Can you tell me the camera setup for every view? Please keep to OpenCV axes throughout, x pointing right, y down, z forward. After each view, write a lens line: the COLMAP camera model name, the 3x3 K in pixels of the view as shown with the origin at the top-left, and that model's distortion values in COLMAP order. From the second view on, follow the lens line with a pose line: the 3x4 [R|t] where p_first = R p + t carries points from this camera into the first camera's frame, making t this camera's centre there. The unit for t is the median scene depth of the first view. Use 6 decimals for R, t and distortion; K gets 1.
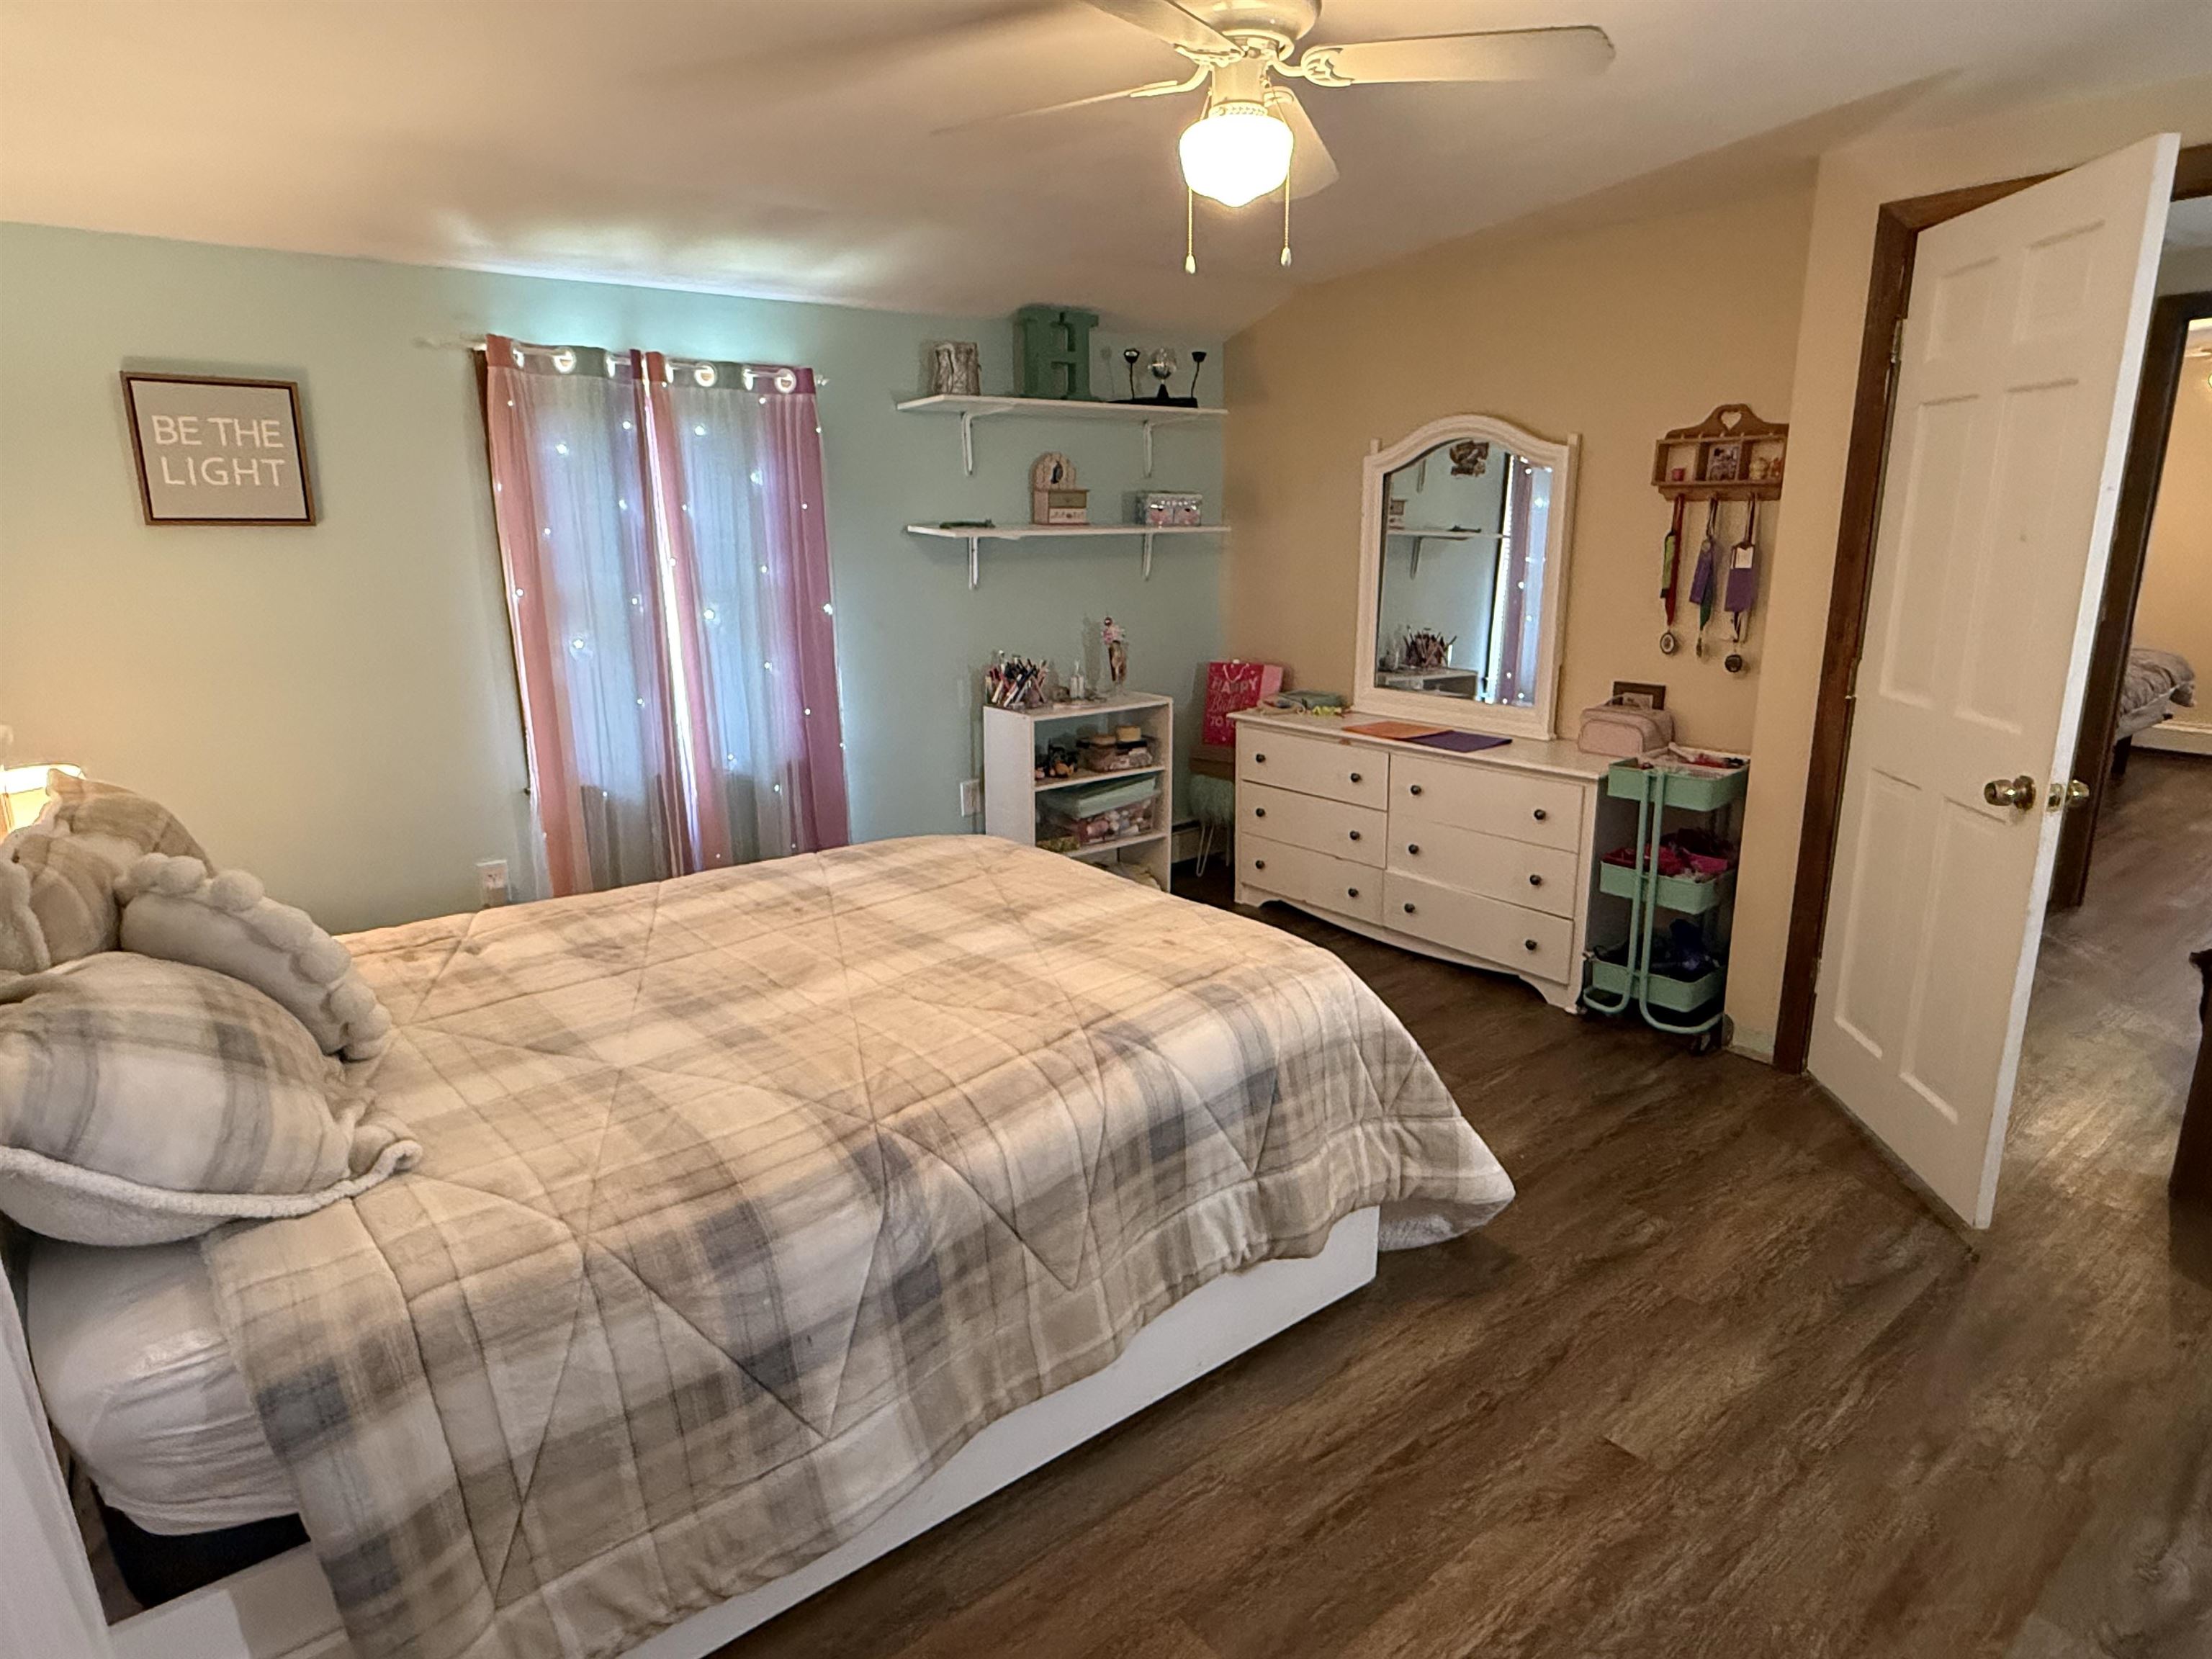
lens RADIAL K [[1202.4, 0, 1102.7], [0, 1202.4, 819.0], [0, 0, 1]] dist [-0.002973, -0.000598]
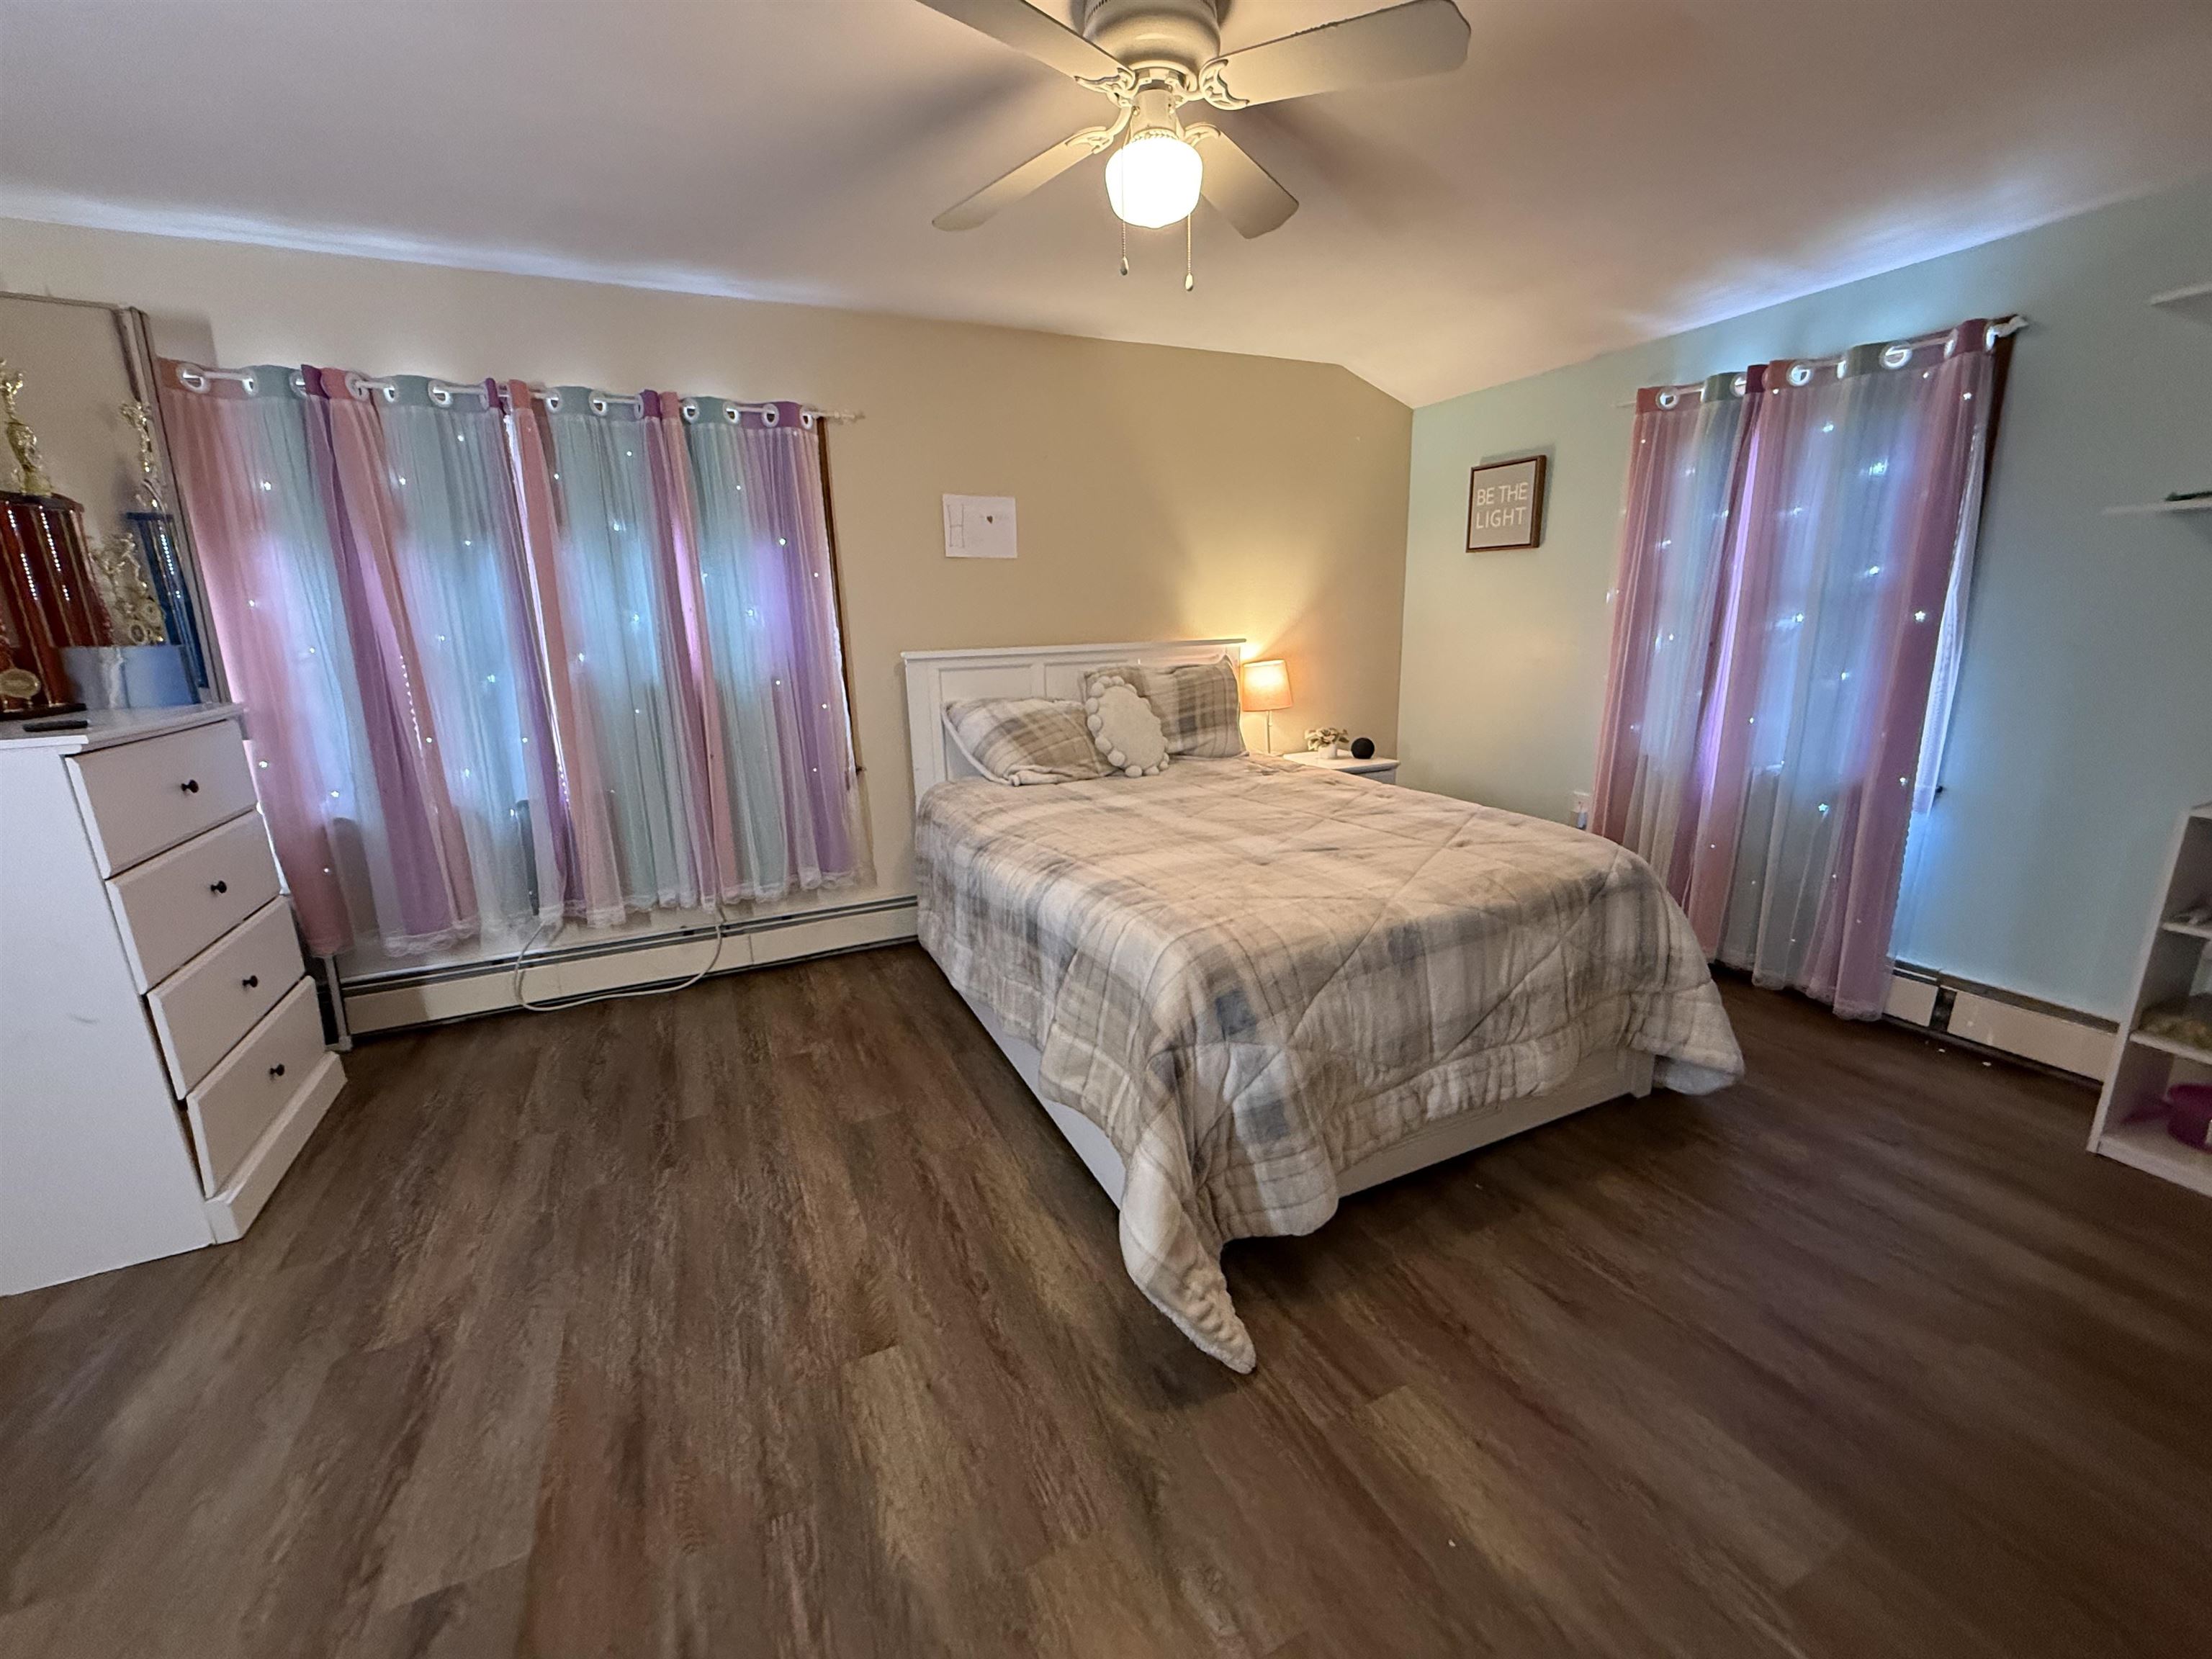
lens RADIAL K [[872.5, 0, 1102.7], [0, 872.5, 825.9], [0, 0, 1]] dist [-0.001069, -0.000067]
pose [[-0.206456, 0.247251, -0.946701, 0.972656], [-0.211129, 0.933496, 0.289845, -0.184118], [0.955406, 0.259716, -0.140524, 1.121308]]
